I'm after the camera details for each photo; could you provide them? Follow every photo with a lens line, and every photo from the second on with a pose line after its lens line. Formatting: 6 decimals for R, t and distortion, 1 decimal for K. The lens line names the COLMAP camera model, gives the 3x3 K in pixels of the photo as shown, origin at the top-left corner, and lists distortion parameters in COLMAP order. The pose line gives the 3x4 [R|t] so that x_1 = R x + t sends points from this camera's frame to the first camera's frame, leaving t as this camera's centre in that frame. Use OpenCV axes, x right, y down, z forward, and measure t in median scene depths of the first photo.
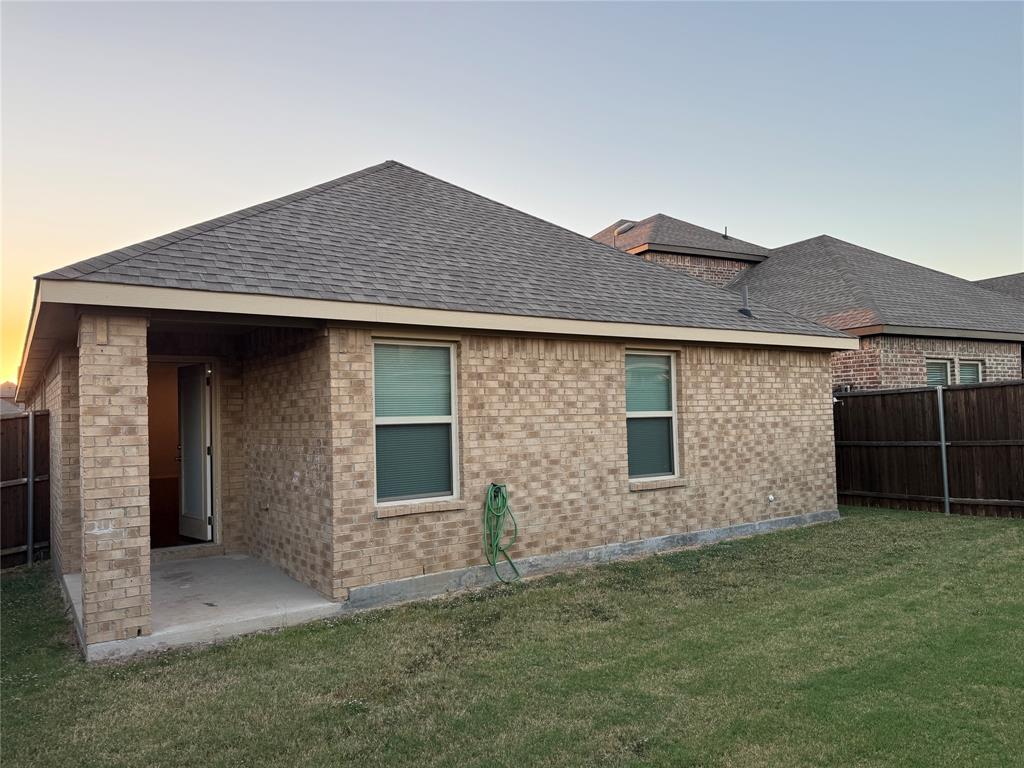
lens RADIAL K [[736.4, 0, 518.7], [0, 736.4, 383.6], [0, 0, 1]] dist [0.132582, -0.152709]
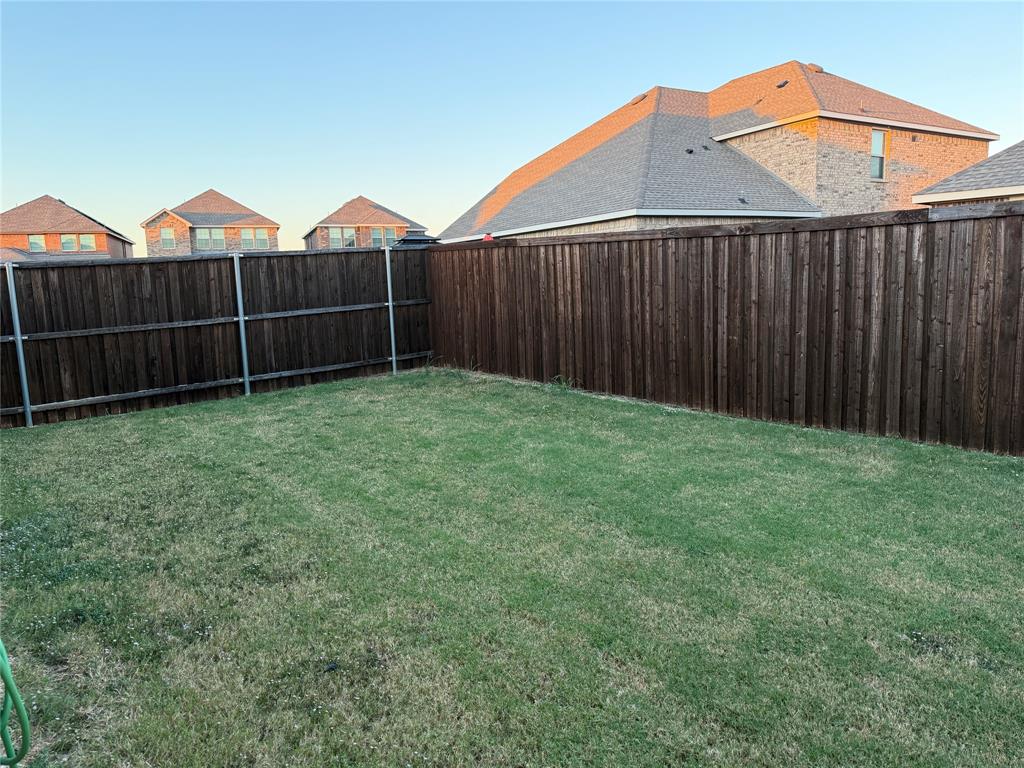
lens RADIAL K [[722.9, 0, 506.6], [0, 722.9, 379.9], [0, 0, 1]] dist [0.119823, -0.177404]
pose [[-0.052279, -0.102854, 0.993322, -0.153660], [-0.013380, 0.994665, 0.102289, 0.026714], [-0.998543, -0.007943, -0.053376, 0.380898]]
